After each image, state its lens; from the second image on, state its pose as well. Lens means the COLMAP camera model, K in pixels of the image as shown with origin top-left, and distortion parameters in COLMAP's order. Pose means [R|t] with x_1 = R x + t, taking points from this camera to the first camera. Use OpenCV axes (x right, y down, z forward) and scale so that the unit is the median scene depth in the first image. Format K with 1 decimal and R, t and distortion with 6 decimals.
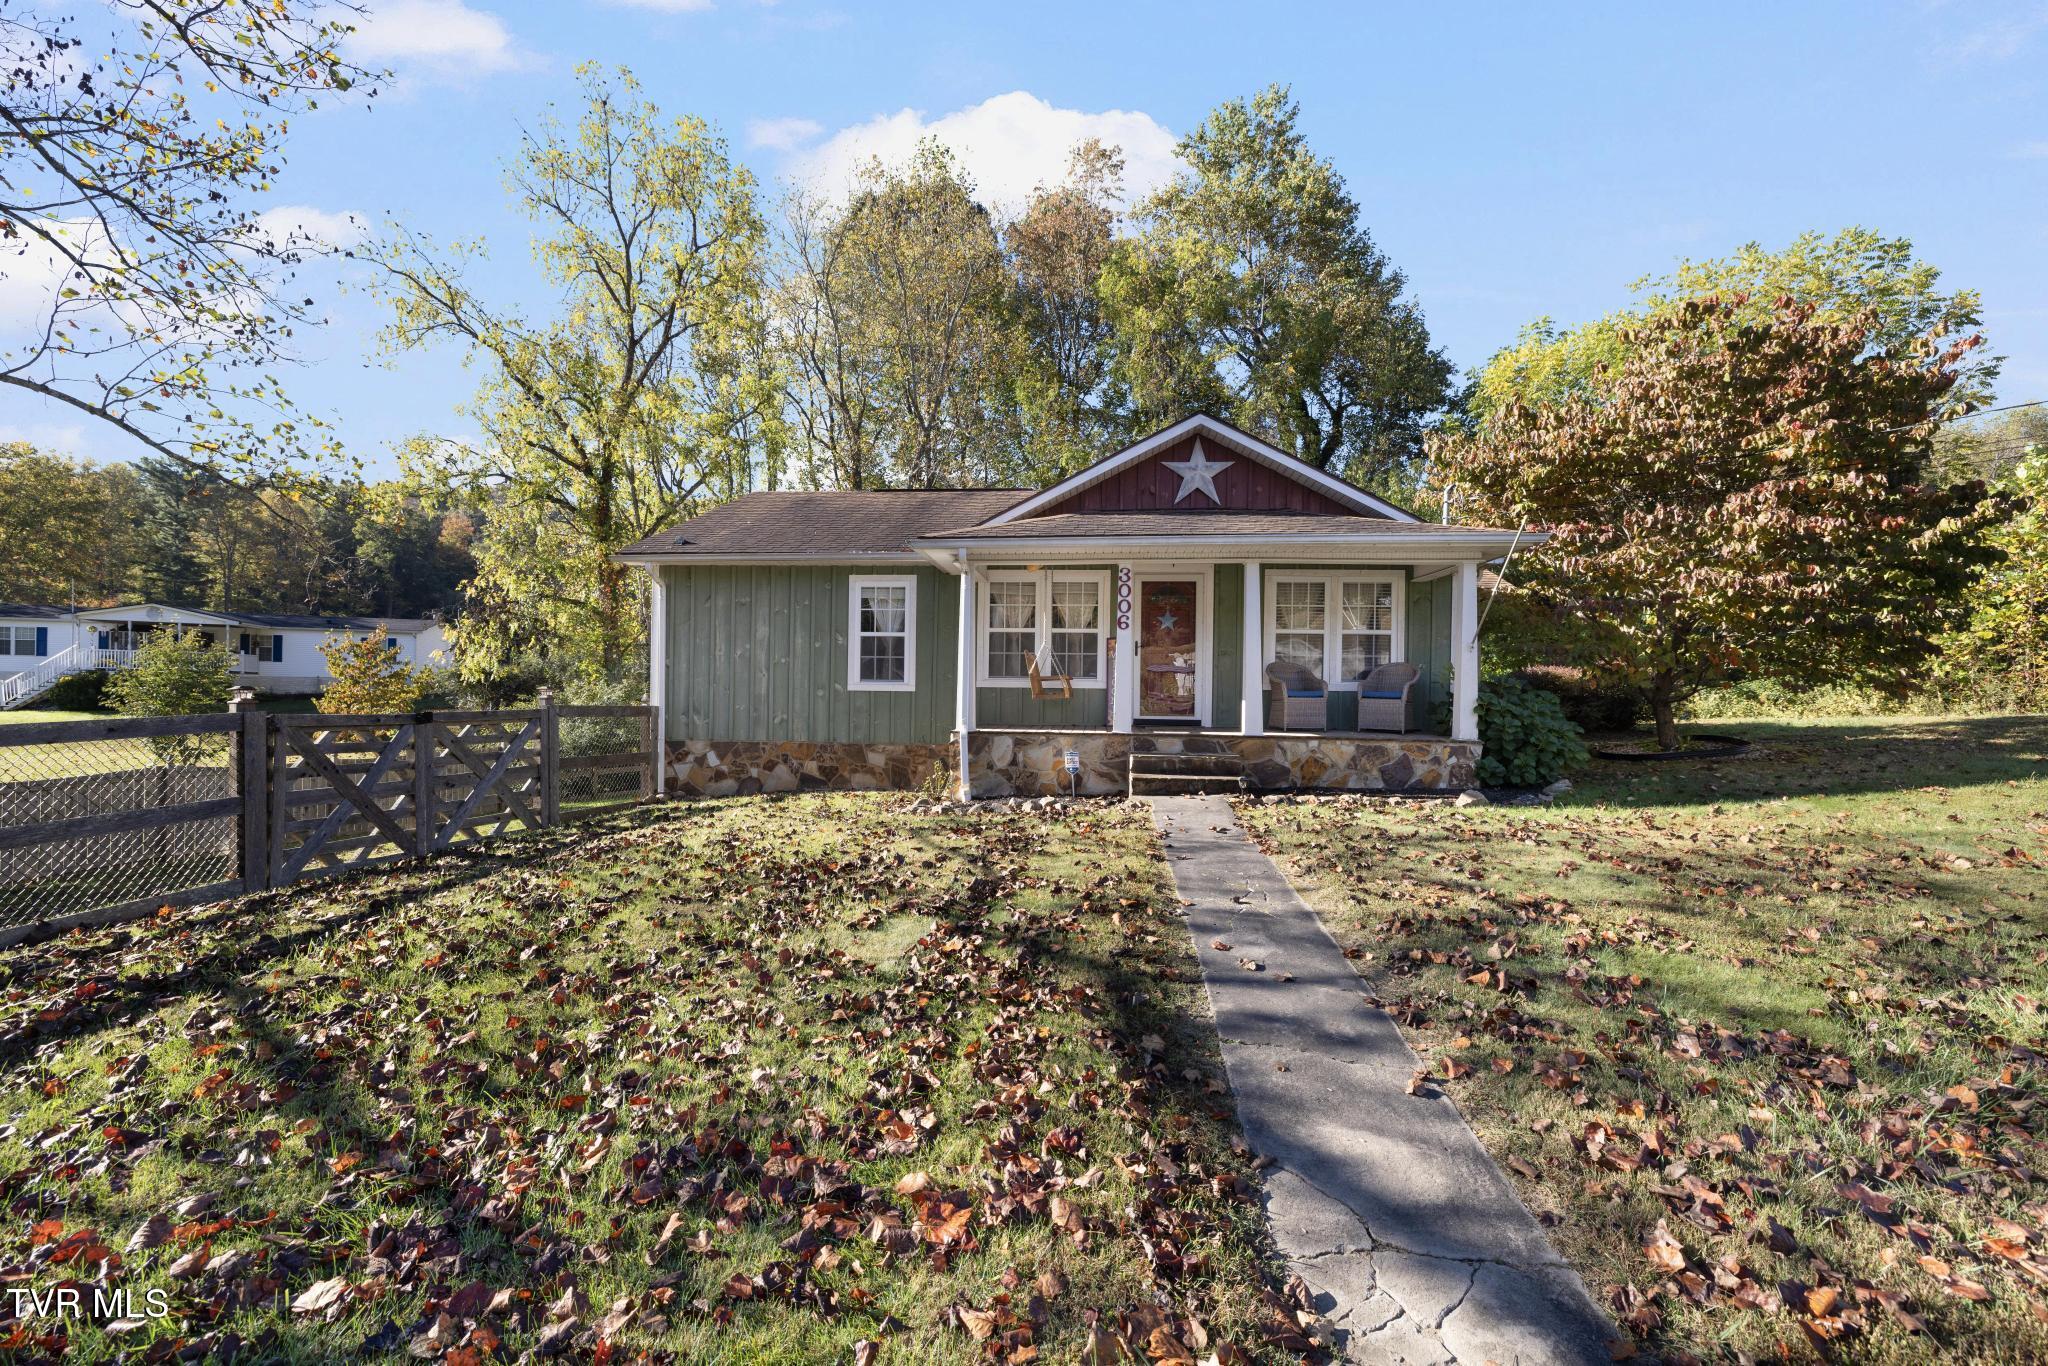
lens RADIAL K [[853.0, 0, 1018.0], [0, 853.0, 658.9], [0, 0, 1]] dist [0.001041, 0.000127]
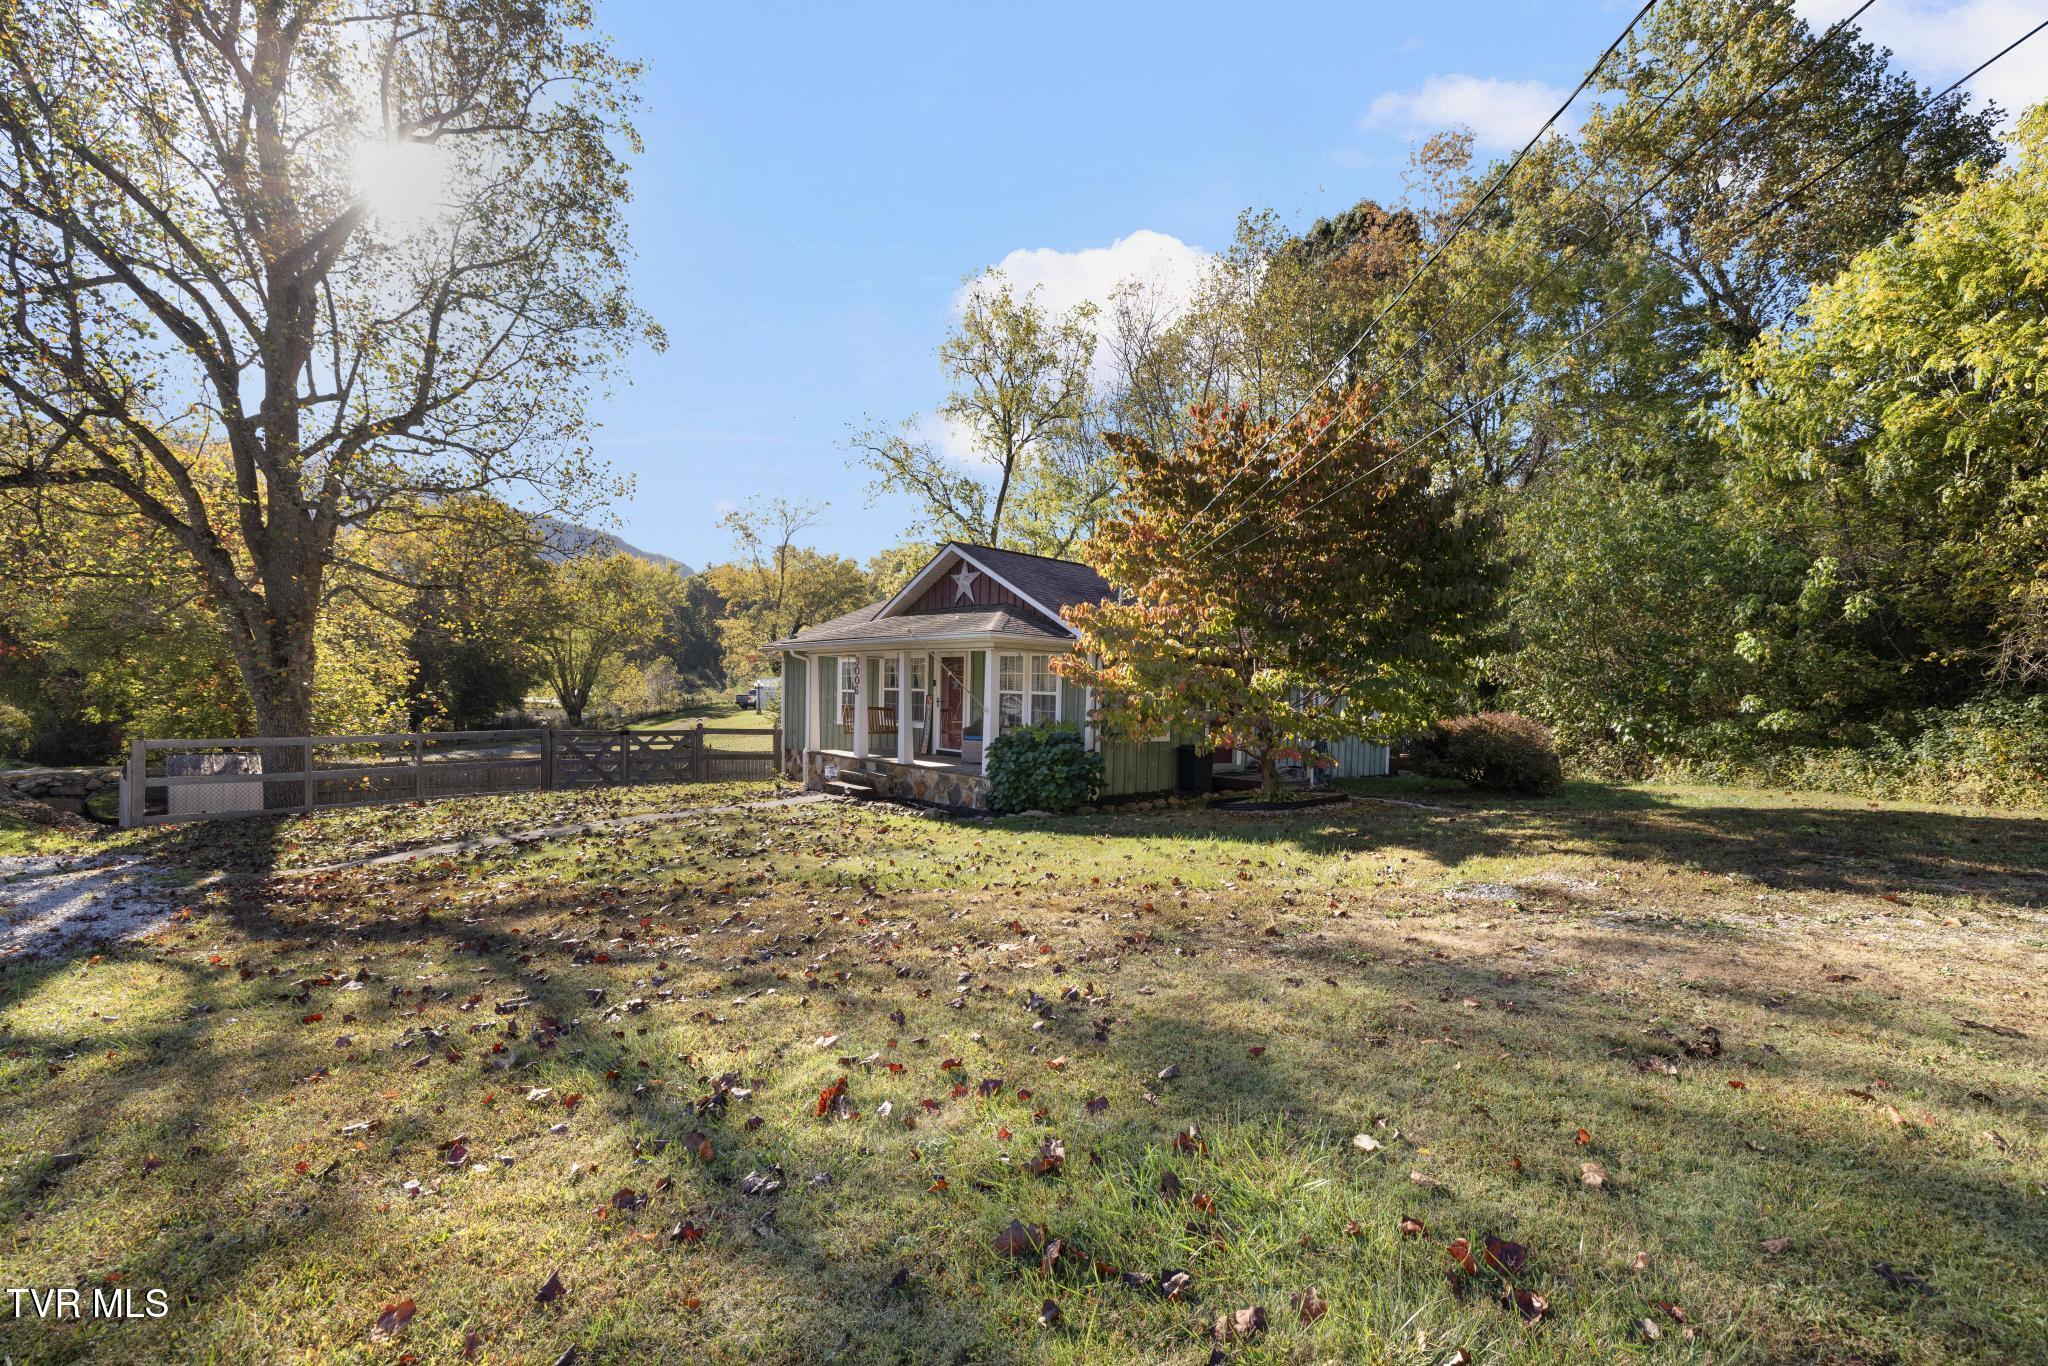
lens RADIAL K [[853.0, 0, 1018.0], [0, 853.0, 658.9], [0, 0, 1]] dist [0.001041, 0.000127]
pose [[0.728699, -0.018691, -0.684579, 1.264923], [0.016886, 0.999814, -0.009323, -0.072746], [0.684626, -0.004766, 0.728879, 0.013334]]
